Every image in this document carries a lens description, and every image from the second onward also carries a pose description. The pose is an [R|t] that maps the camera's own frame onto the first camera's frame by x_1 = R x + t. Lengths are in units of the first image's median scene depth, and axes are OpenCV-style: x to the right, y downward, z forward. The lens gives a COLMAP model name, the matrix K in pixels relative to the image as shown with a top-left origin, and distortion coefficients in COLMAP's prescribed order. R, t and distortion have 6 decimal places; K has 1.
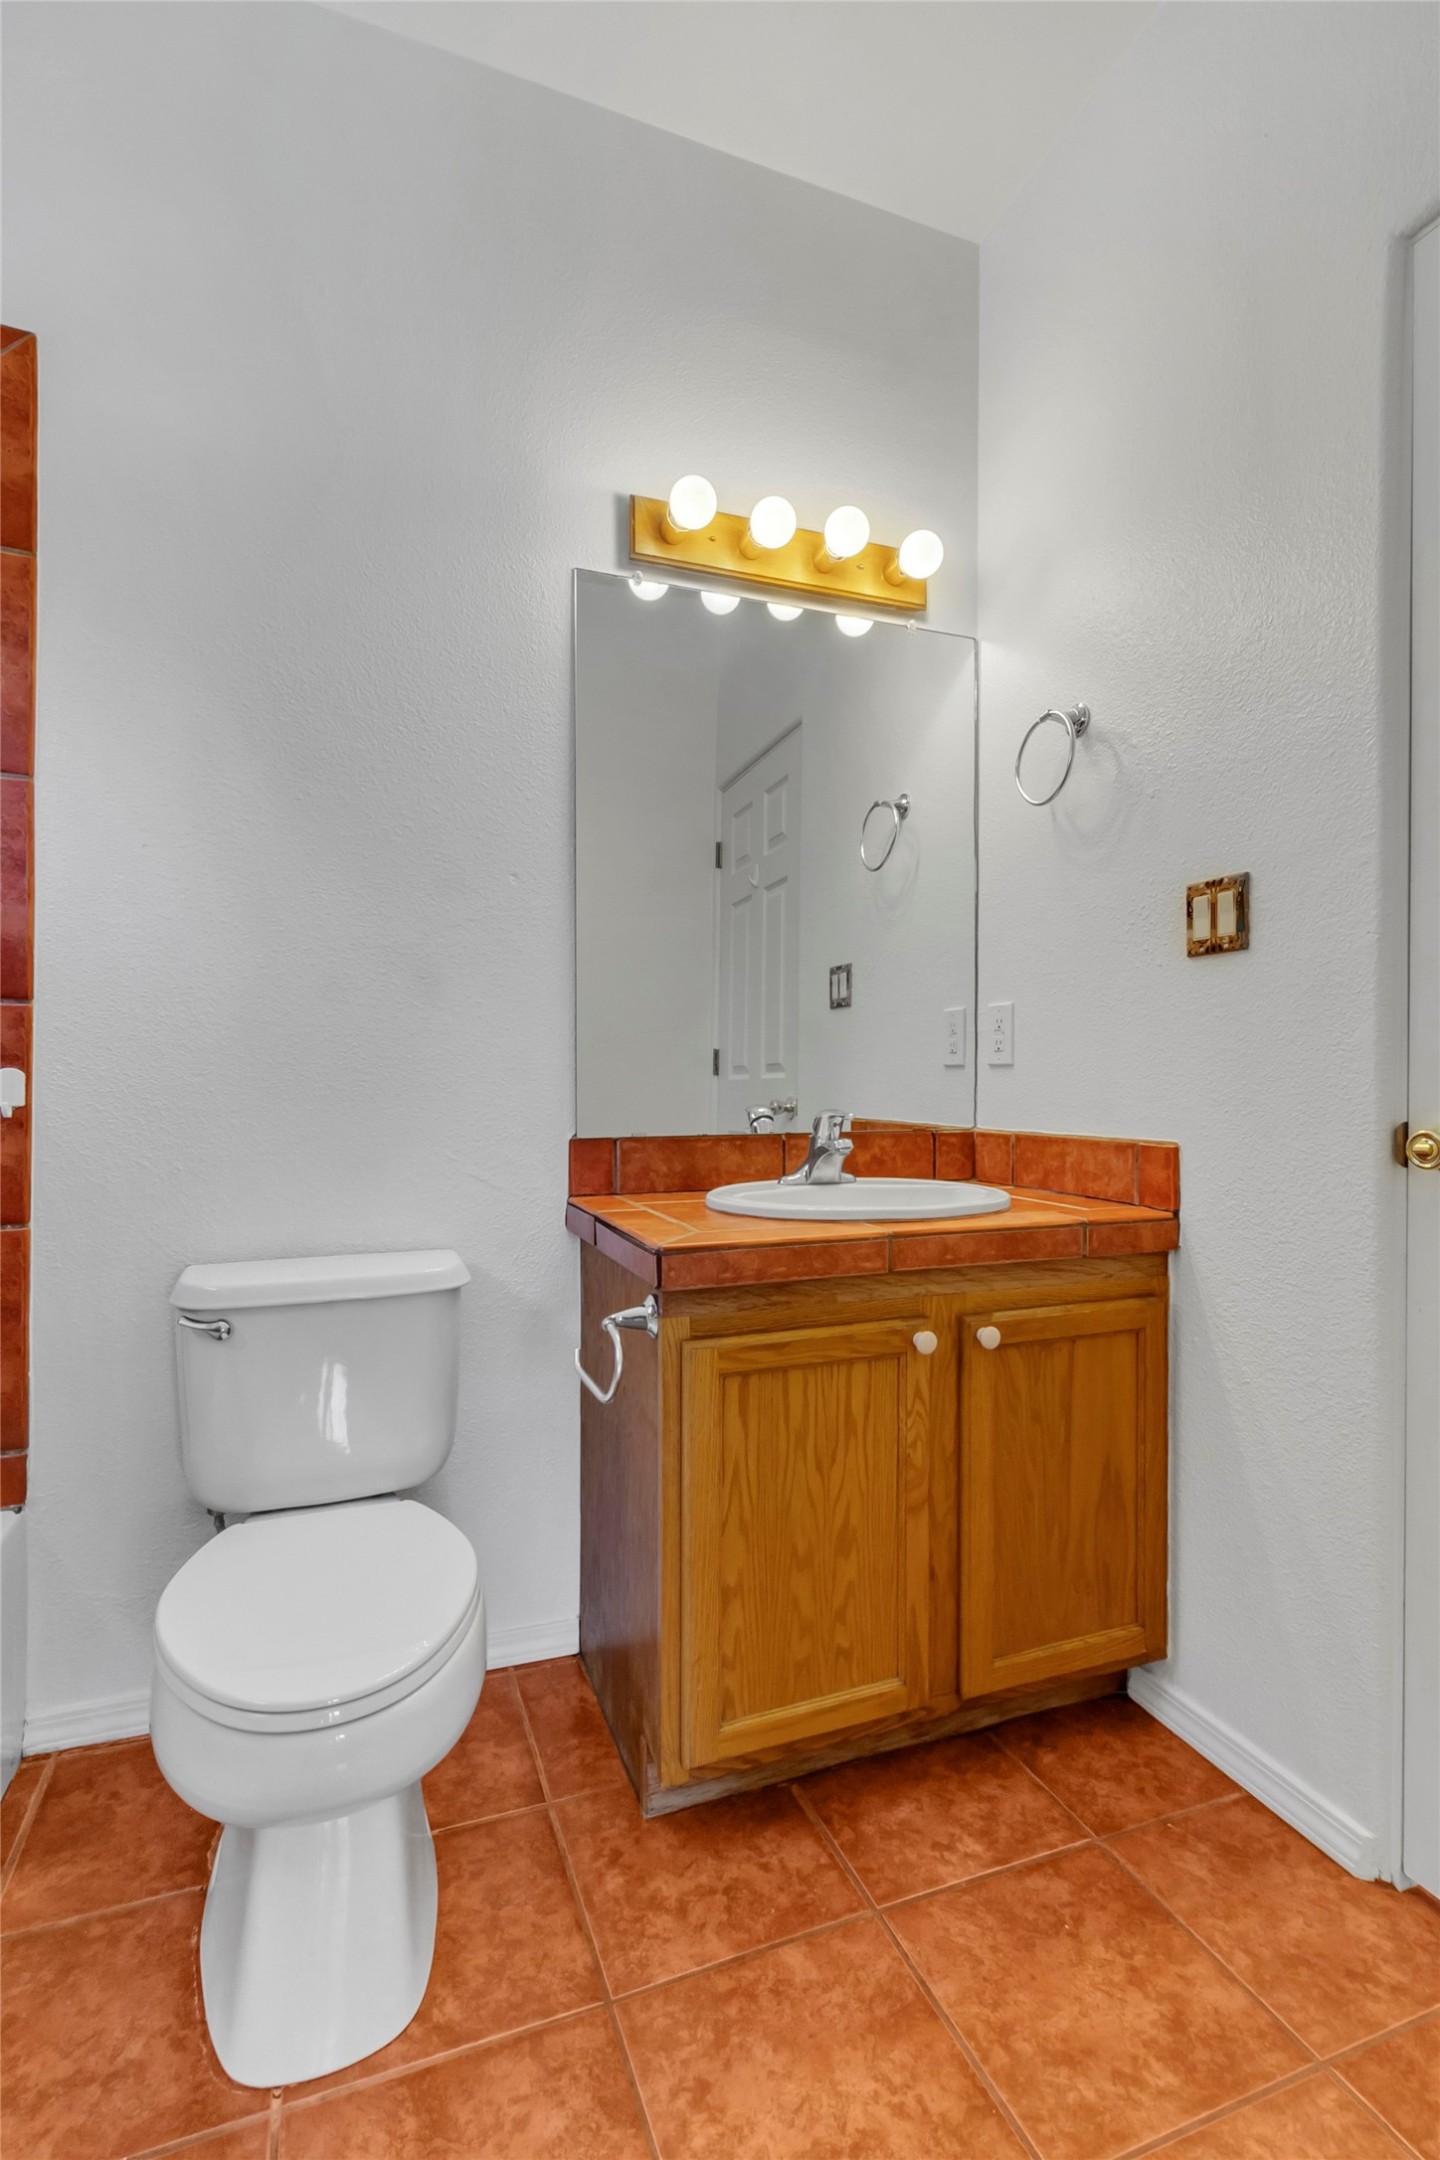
lens RADIAL K [[972.8, 0, 790.0], [0, 972.8, 1087.0], [0, 0, 1]] dist [0.002108, -0.000029]
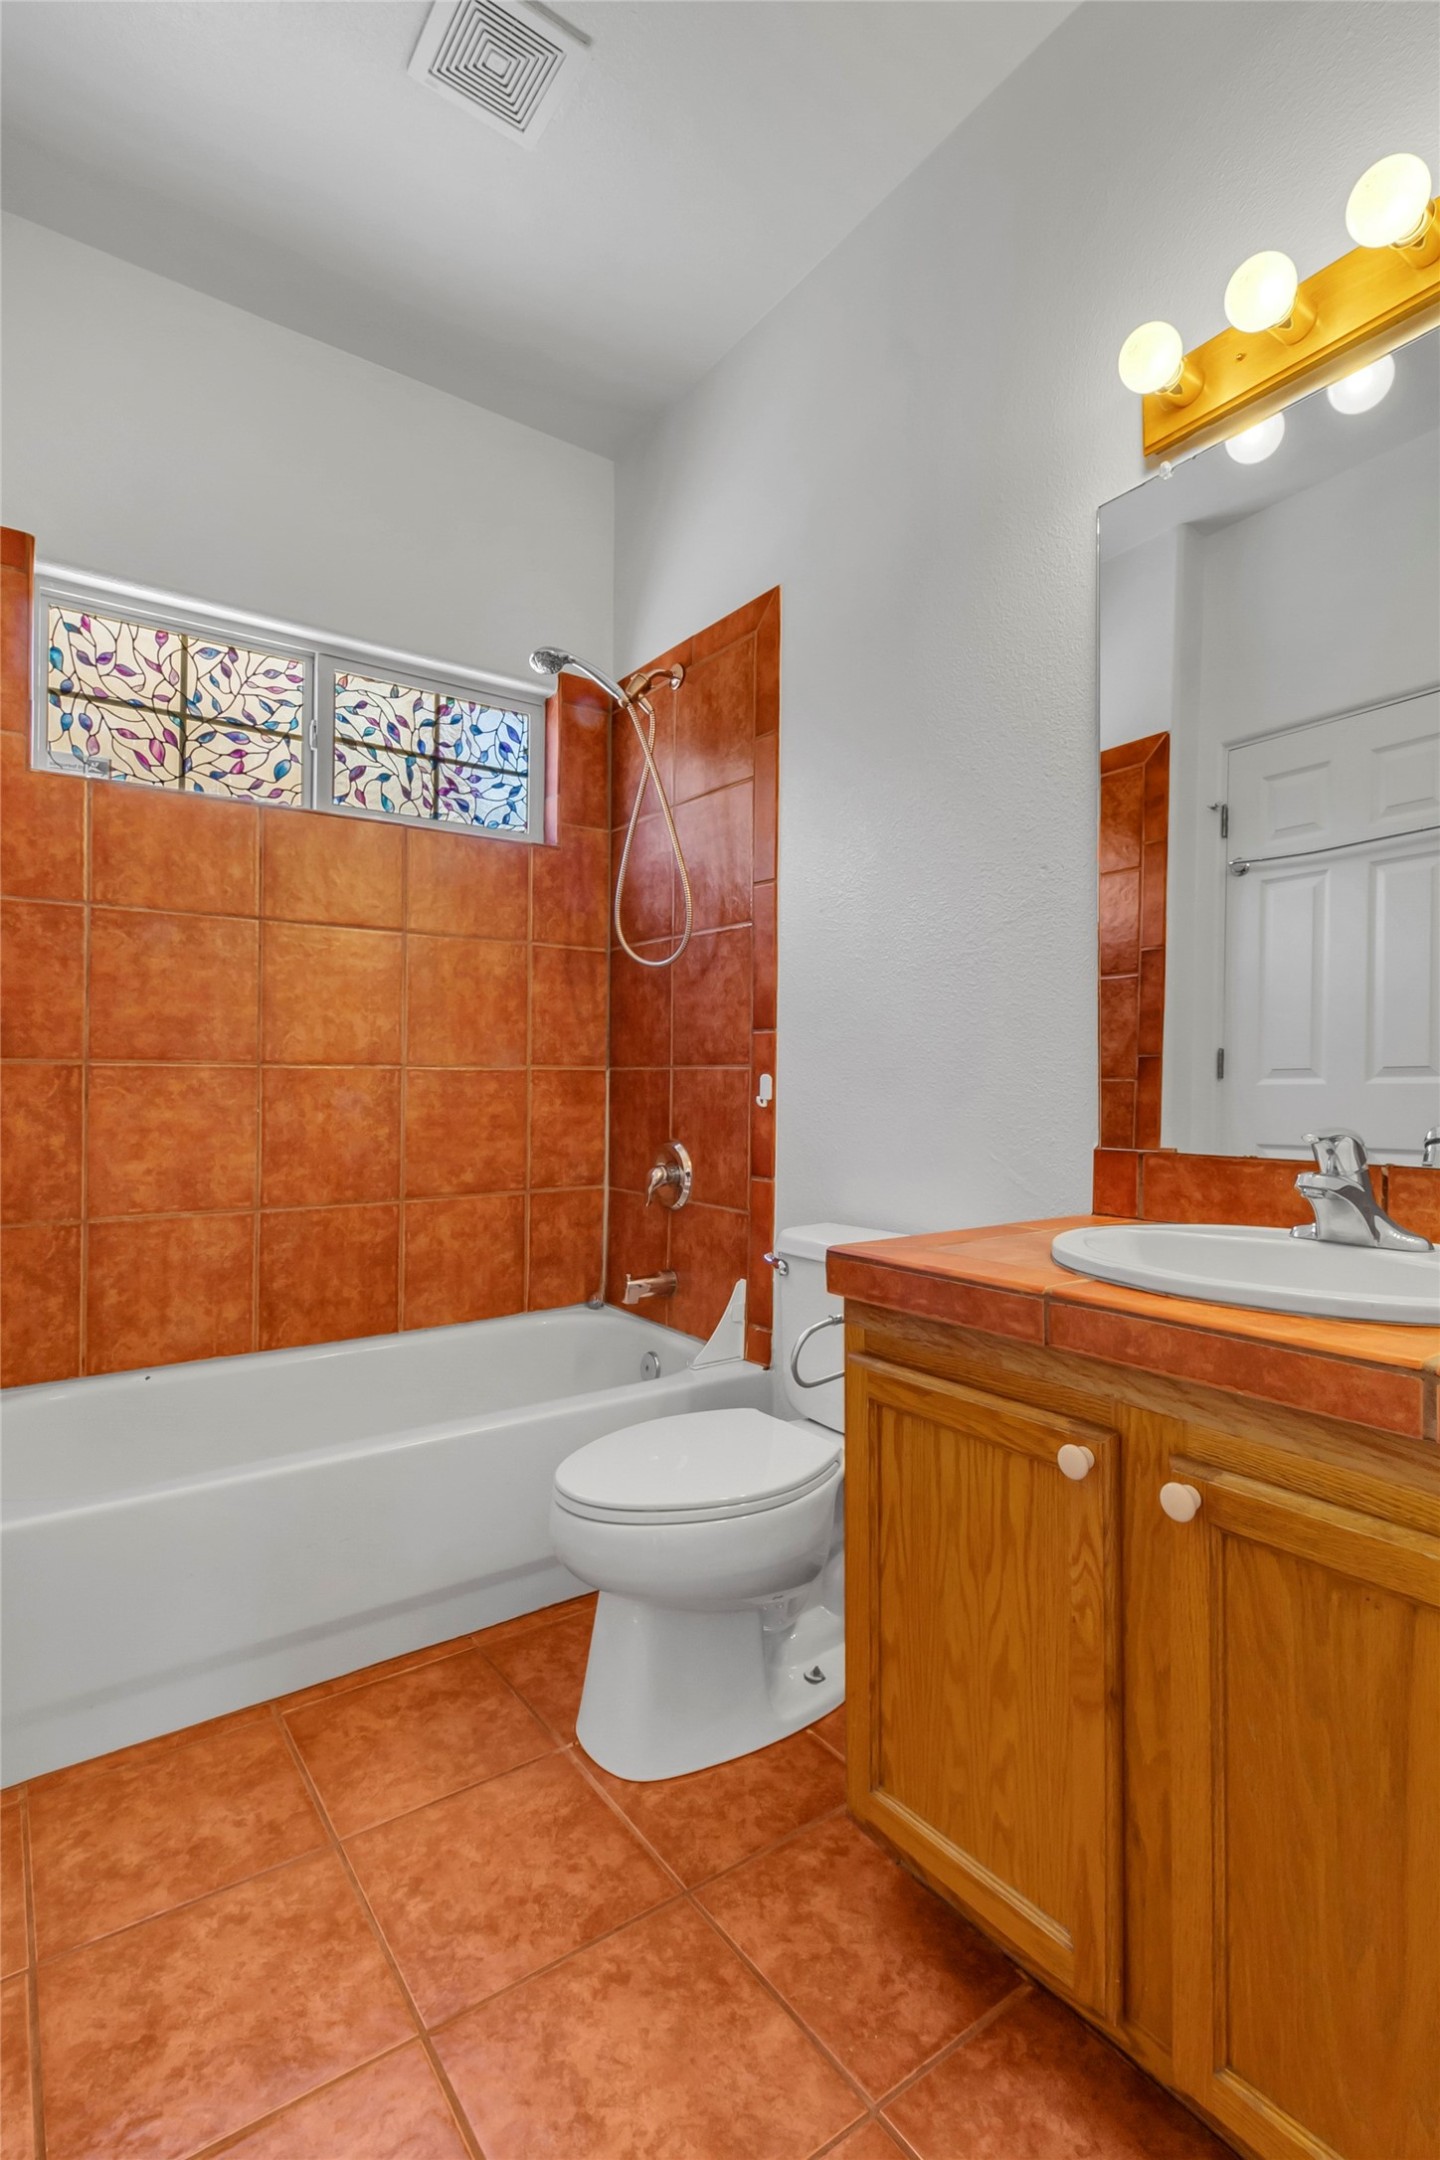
lens RADIAL K [[1018.2, 0, 720.0], [0, 1018.2, 1080.0], [0, 0, 1]] dist [0.000593, -0.000088]
pose [[0.251424, -0.004071, -0.967869, 0.810087], [-0.013234, 0.999883, -0.007644, 0.003098], [0.967787, 0.014731, 0.251341, 0.604135]]
